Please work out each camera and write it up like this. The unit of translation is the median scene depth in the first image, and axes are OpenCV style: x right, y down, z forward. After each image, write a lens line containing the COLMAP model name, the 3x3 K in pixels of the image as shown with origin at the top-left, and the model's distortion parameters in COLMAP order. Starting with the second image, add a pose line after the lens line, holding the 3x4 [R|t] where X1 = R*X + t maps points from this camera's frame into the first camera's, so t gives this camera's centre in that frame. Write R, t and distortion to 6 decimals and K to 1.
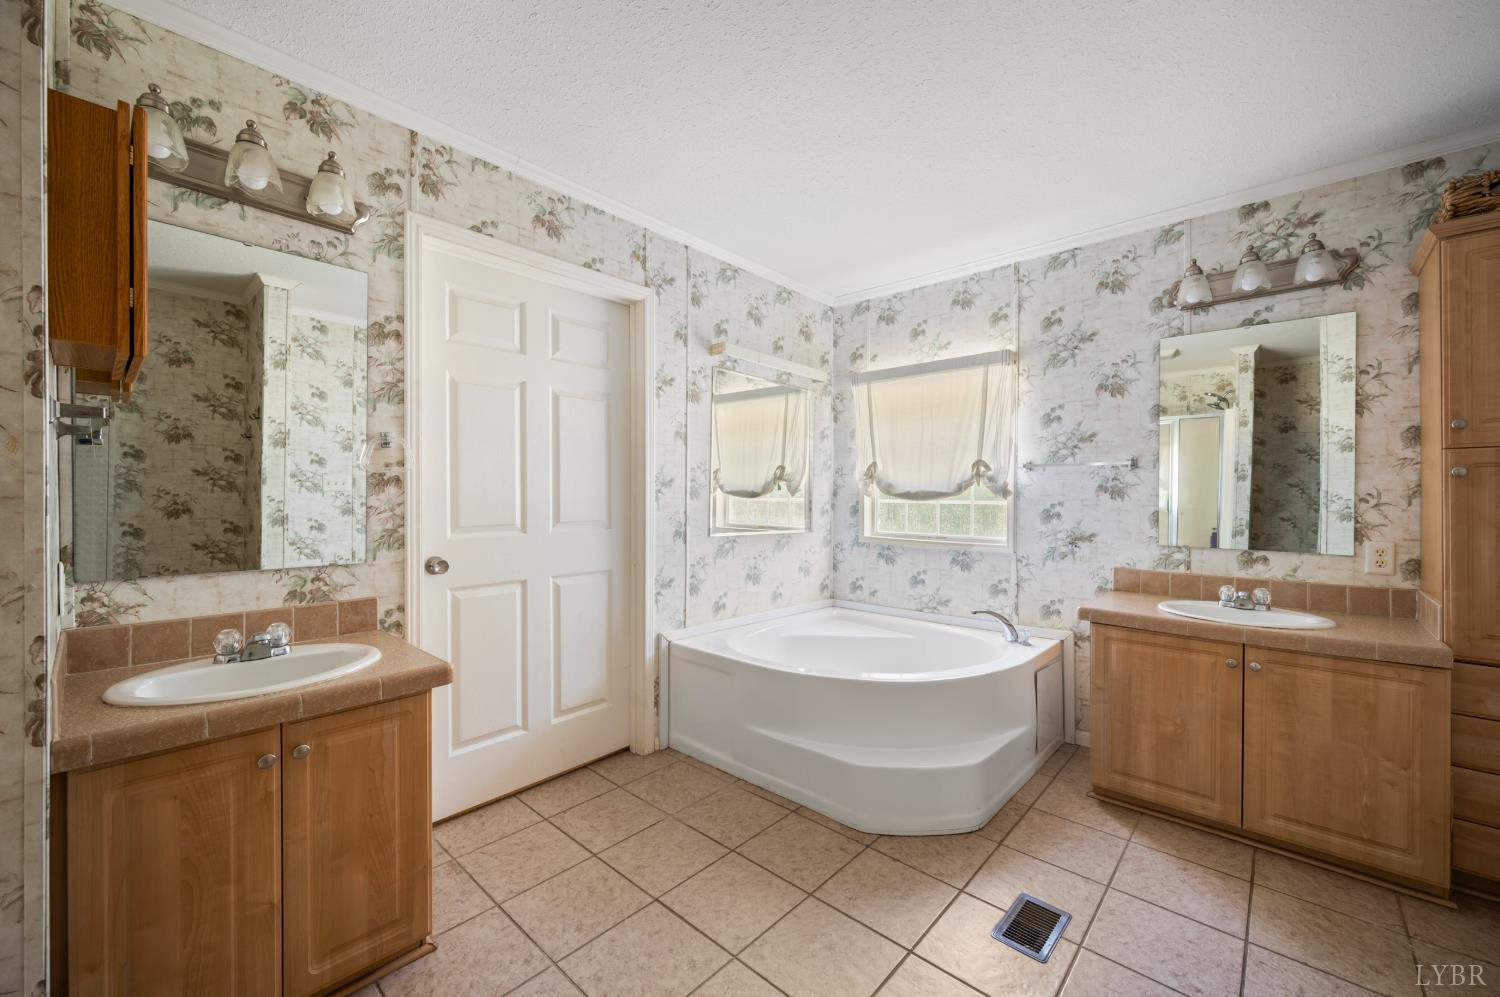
lens RADIAL K [[592.4, 0, 691.7], [0, 592.4, 502.0], [0, 0, 1]] dist [-0.002578, 0.000687]
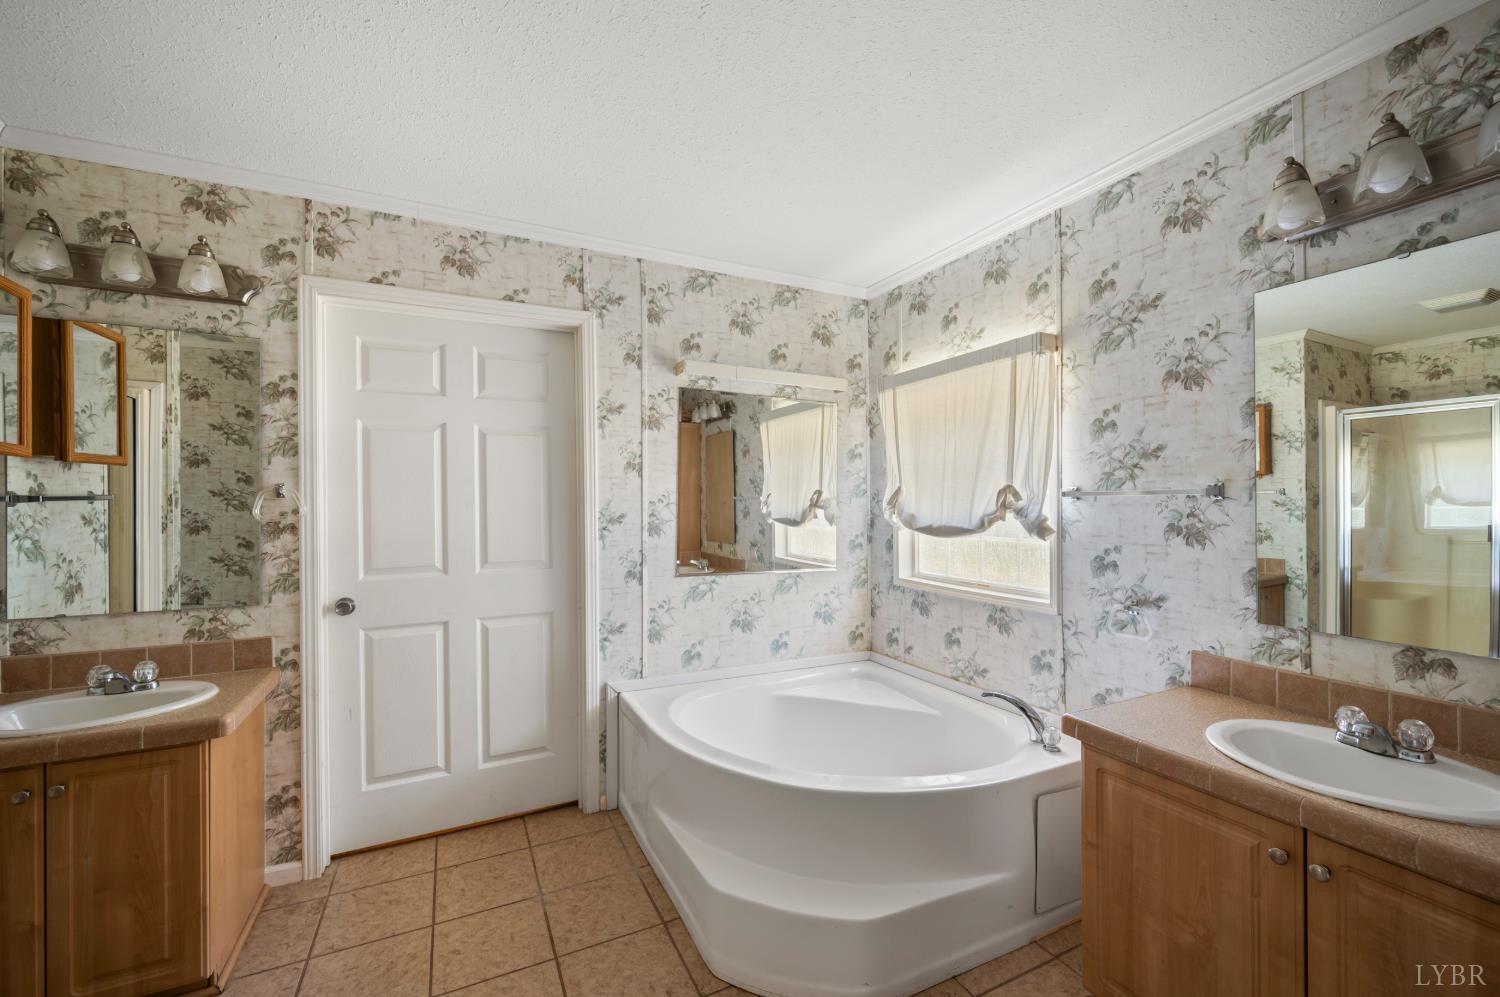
lens RADIAL K [[592.4, 0, 723.6], [0, 592.4, 504.2], [0, 0, 1]] dist [-0.002578, 0.000687]
pose [[0.936022, -0.009799, -0.351804, 0.513551], [0.007024, 0.999933, -0.009164, -0.053841], [0.351870, 0.006106, 0.936029, 0.231003]]
